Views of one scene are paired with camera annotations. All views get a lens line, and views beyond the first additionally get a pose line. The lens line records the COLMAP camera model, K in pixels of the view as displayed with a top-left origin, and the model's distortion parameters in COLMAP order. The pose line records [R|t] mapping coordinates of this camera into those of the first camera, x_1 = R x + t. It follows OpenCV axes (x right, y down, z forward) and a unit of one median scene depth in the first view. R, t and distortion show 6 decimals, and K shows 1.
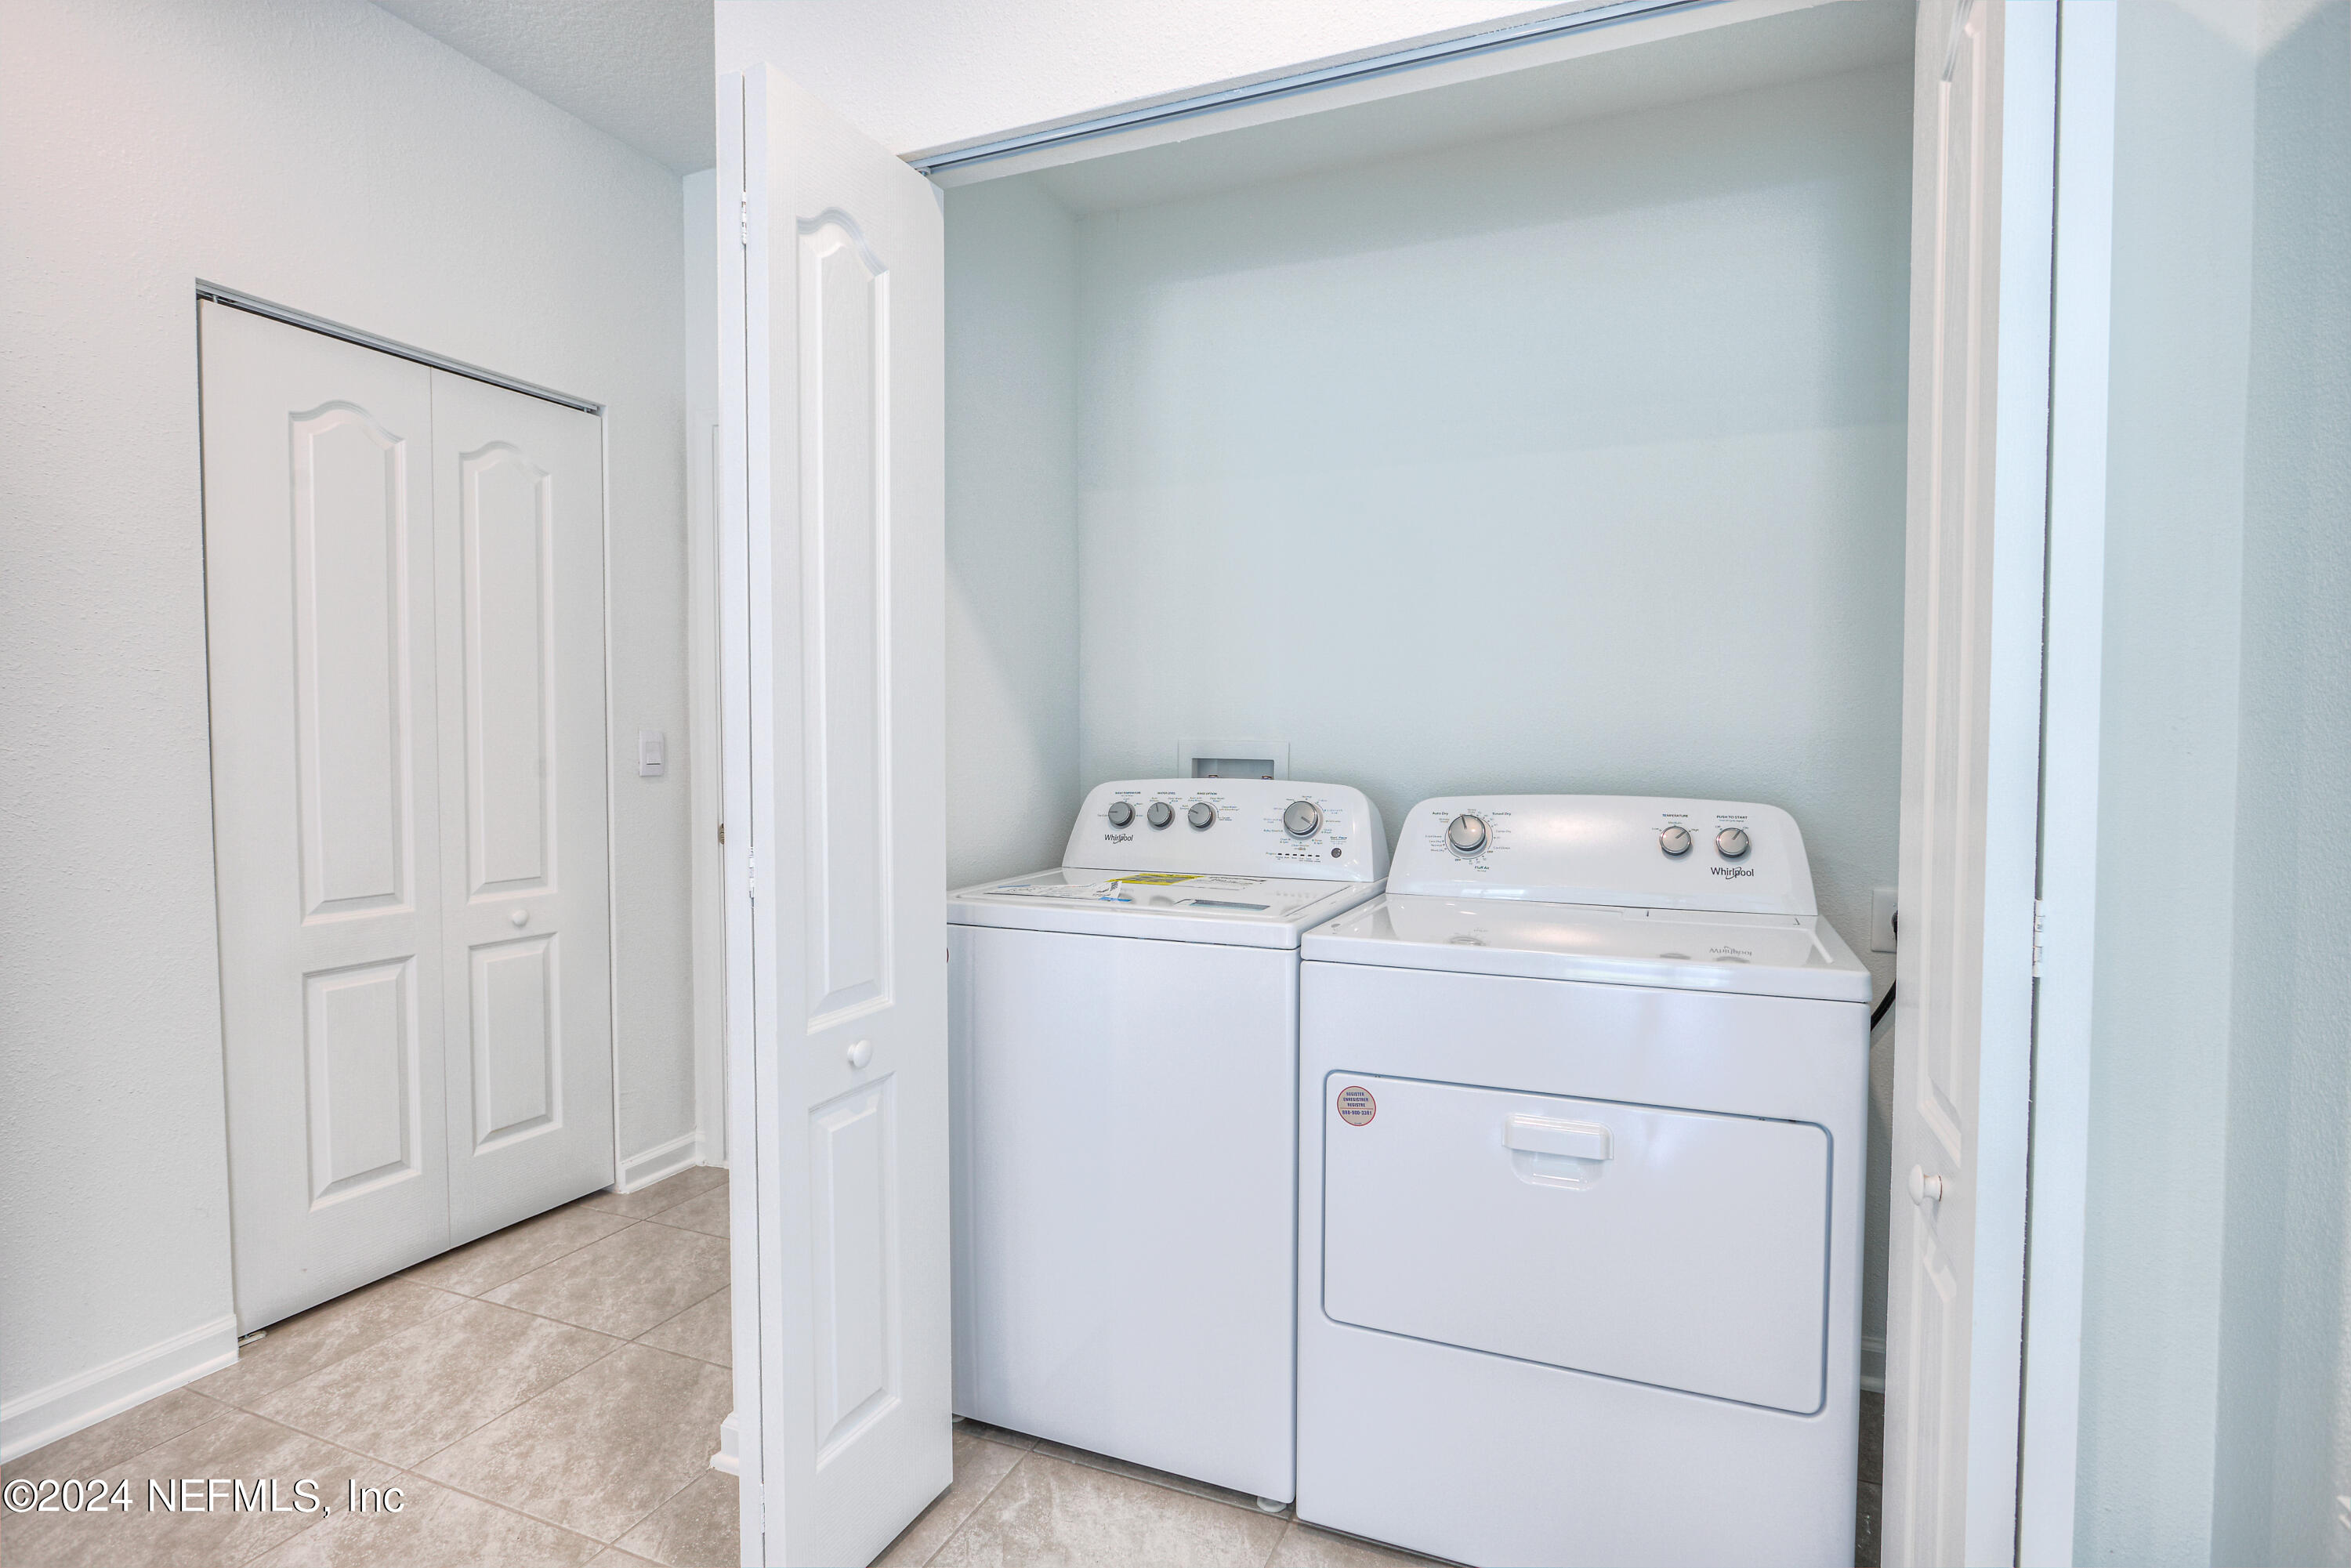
lens RADIAL K [[1209.0, 0, 1172.2], [0, 1209.0, 780.0], [0, 0, 1]] dist [-0.009564, 0.006657]
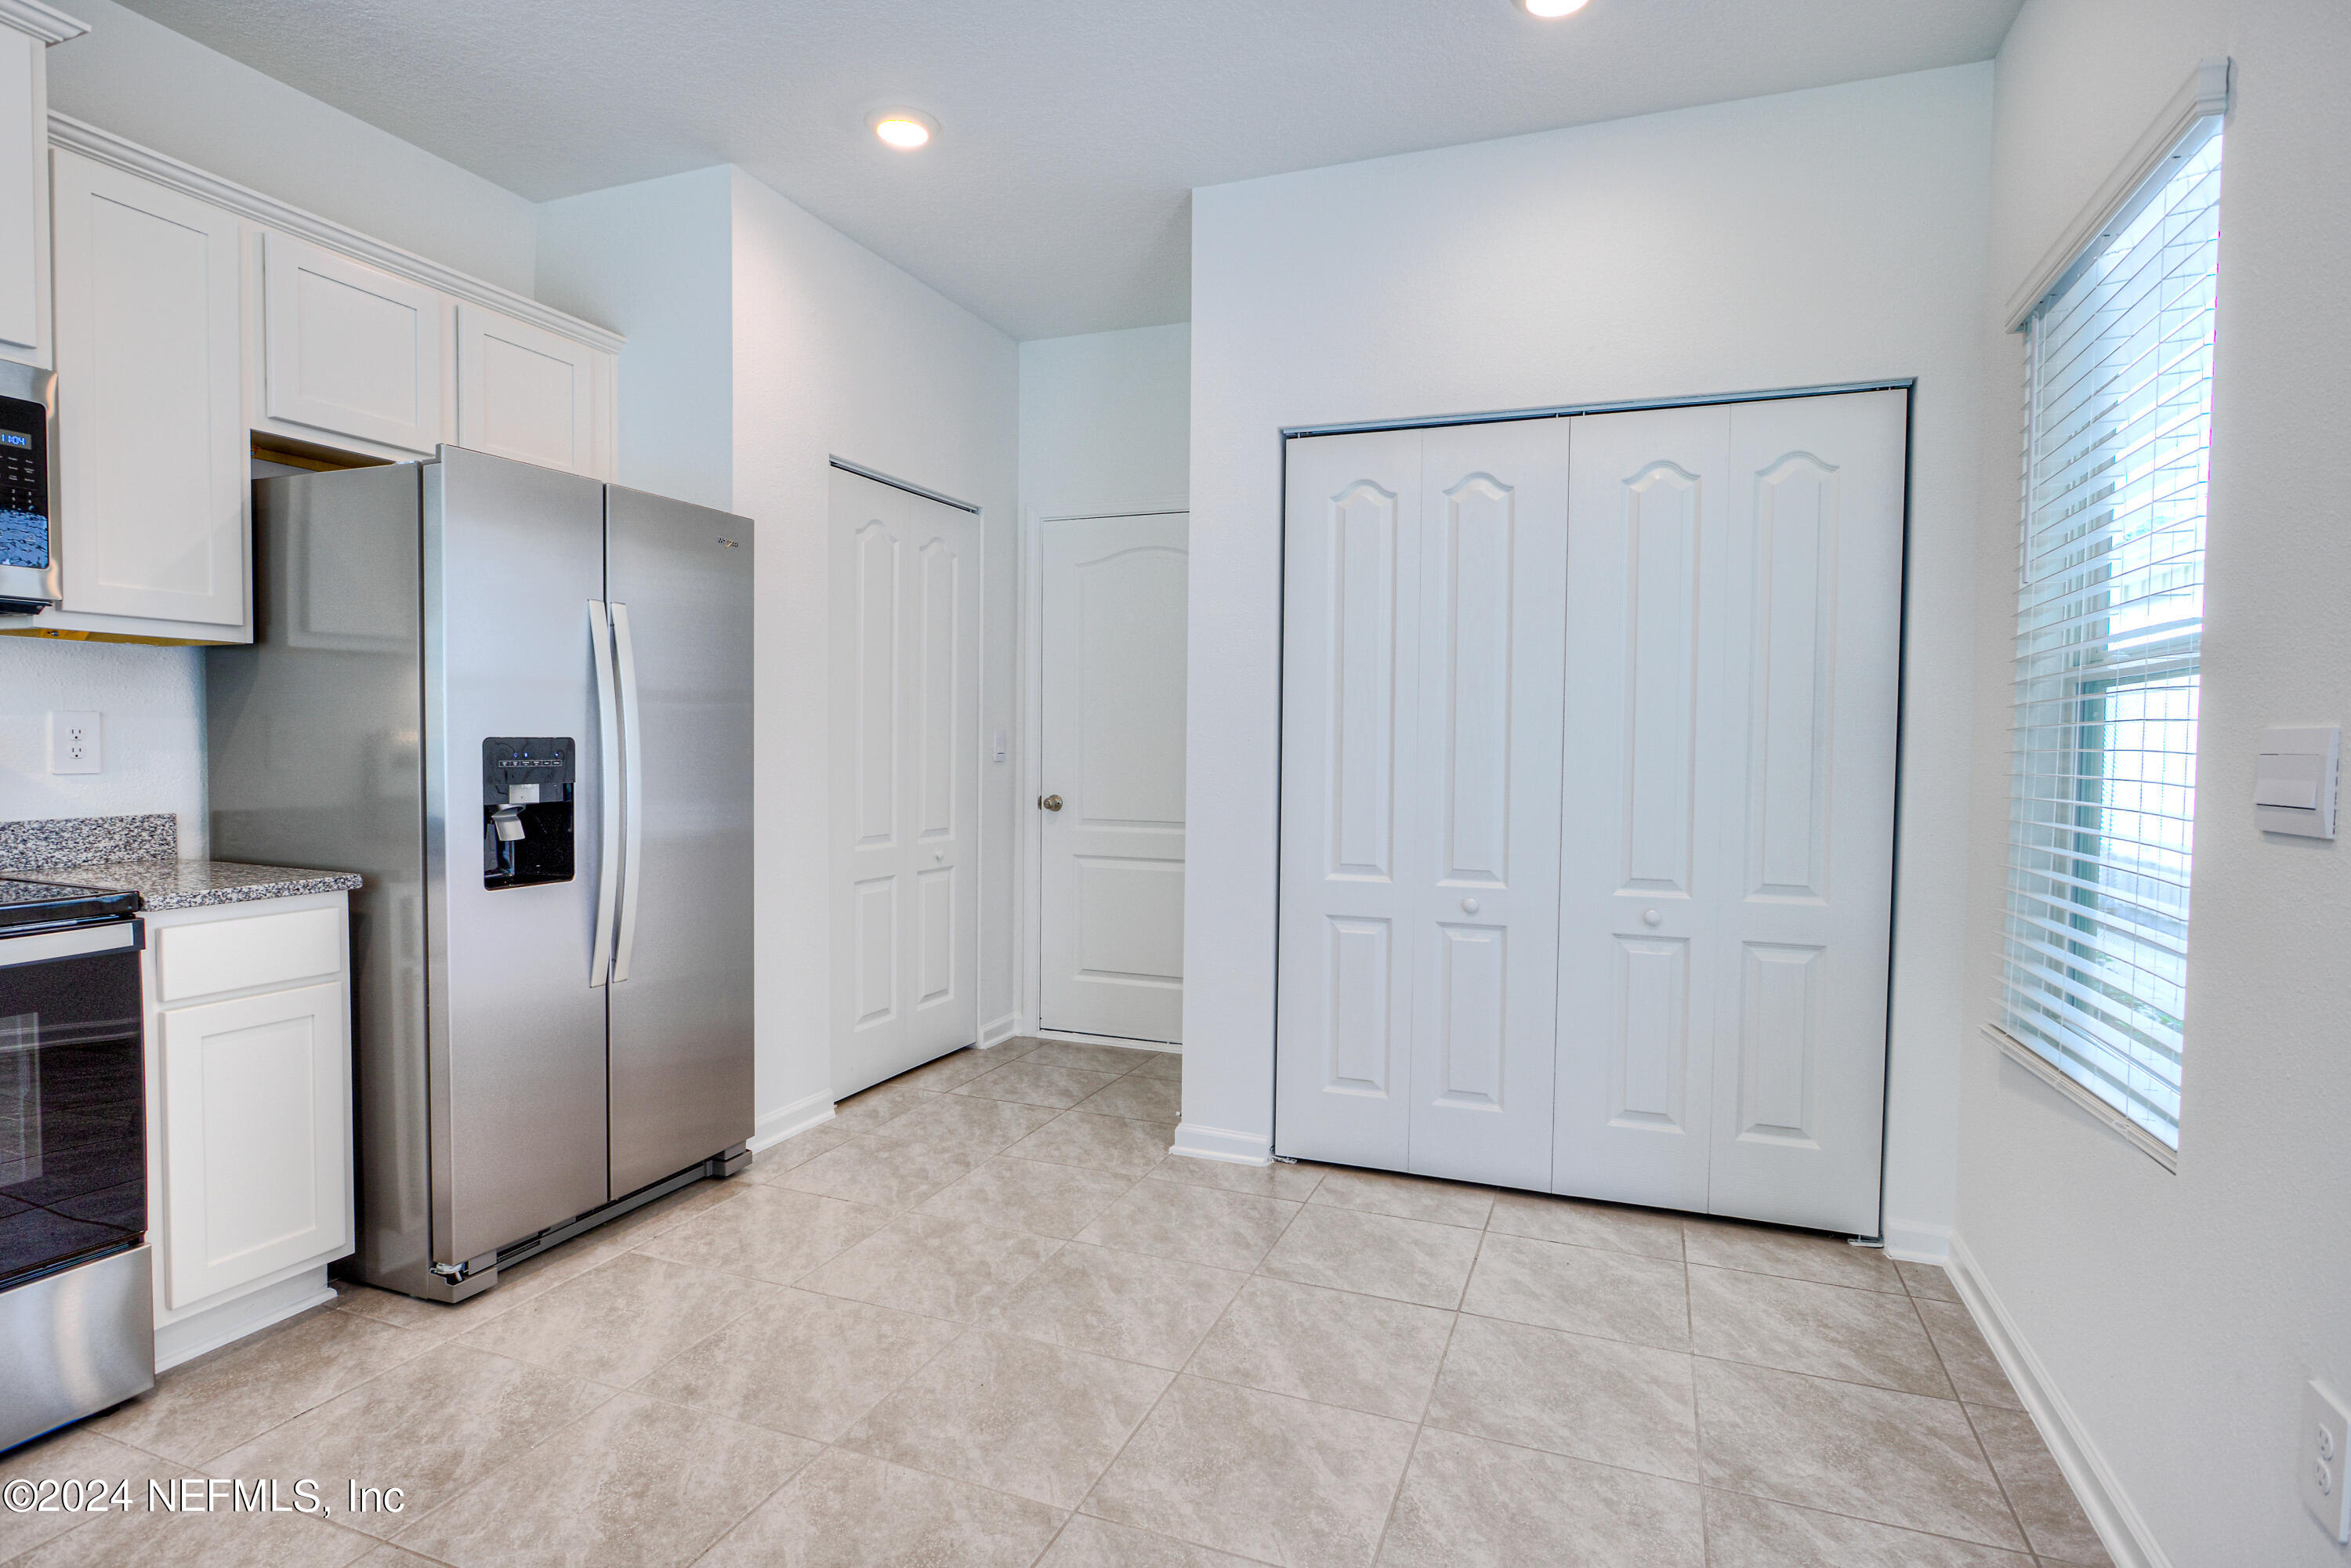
lens RADIAL K [[1209.0, 0, 1165.0], [0, 1209.0, 792.2], [0, 0, 1]] dist [-0.009564, 0.006657]
pose [[0.999870, 0.000305, 0.016097, -0.309277], [-0.000384, 0.999988, 0.004844, 0.032083], [-0.016095, -0.004850, 0.999859, -0.542842]]
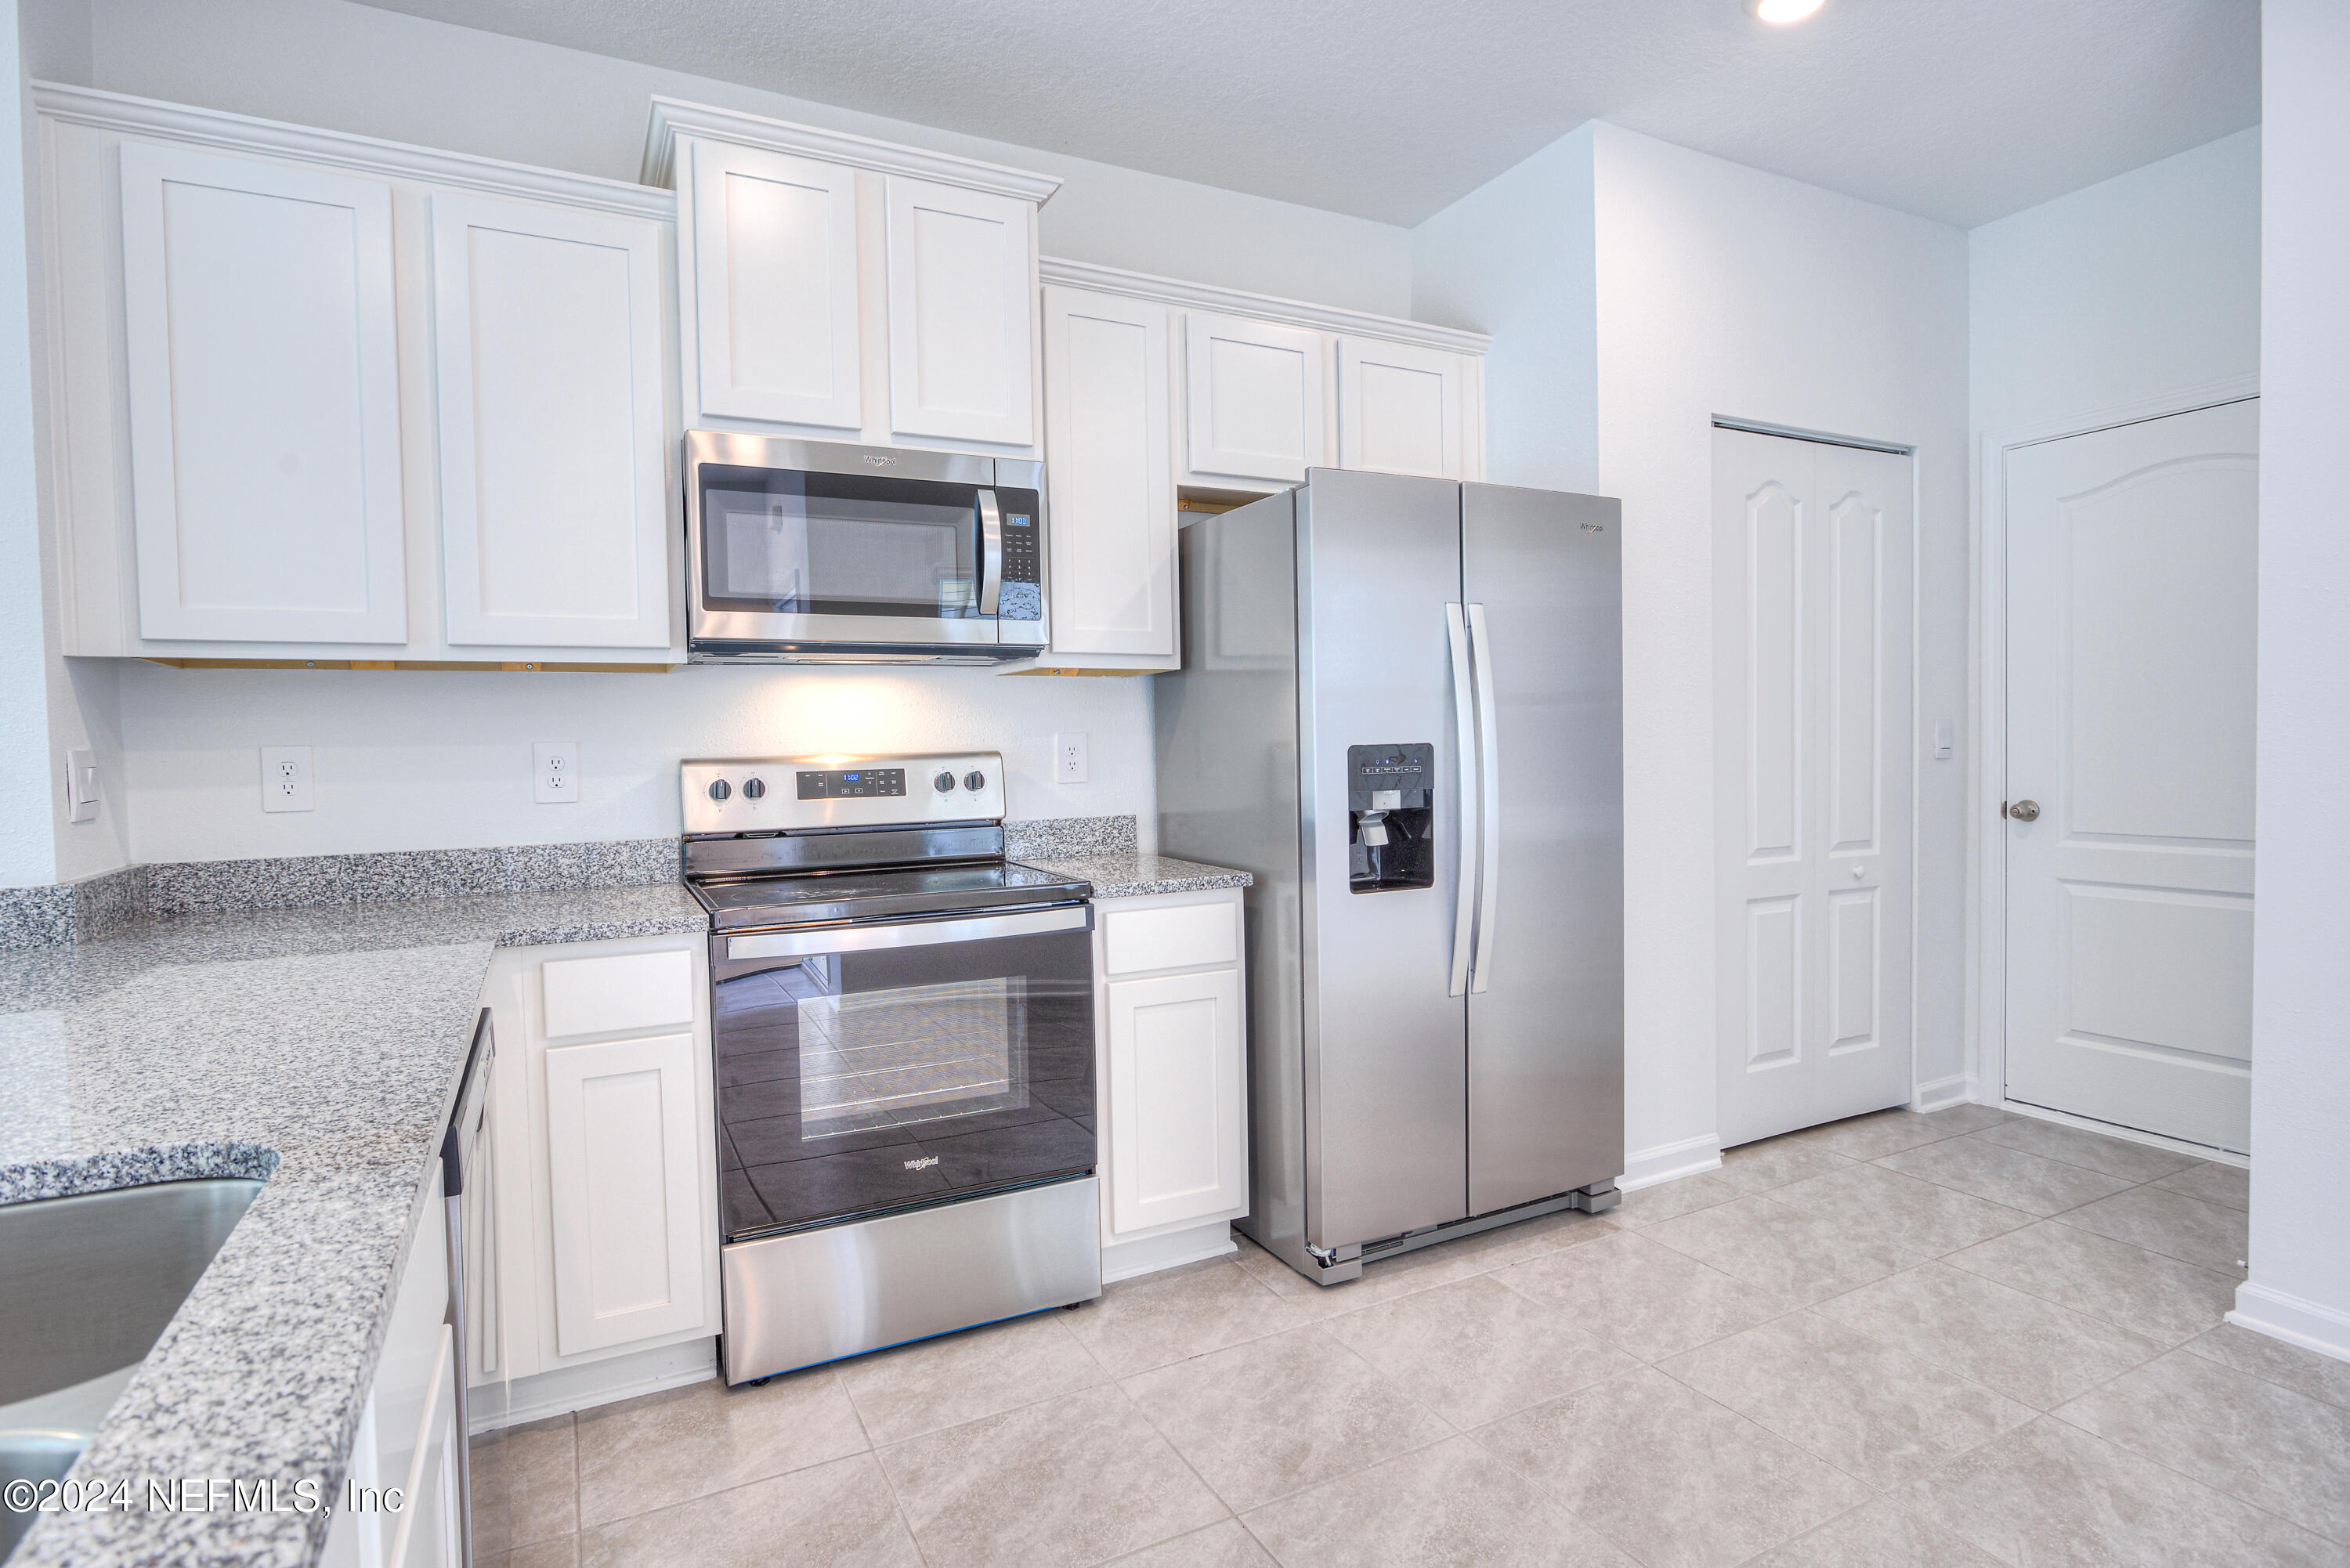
lens RADIAL K [[1208.4, 0, 1174.4], [0, 1208.4, 784.0], [0, 0, 1]] dist [-0.009564, 0.006657]
pose [[0.766868, -0.002267, -0.641801, -0.307301], [0.001833, 0.999997, -0.001342, 0.026363], [0.641803, -0.000147, 0.766870, -0.438581]]
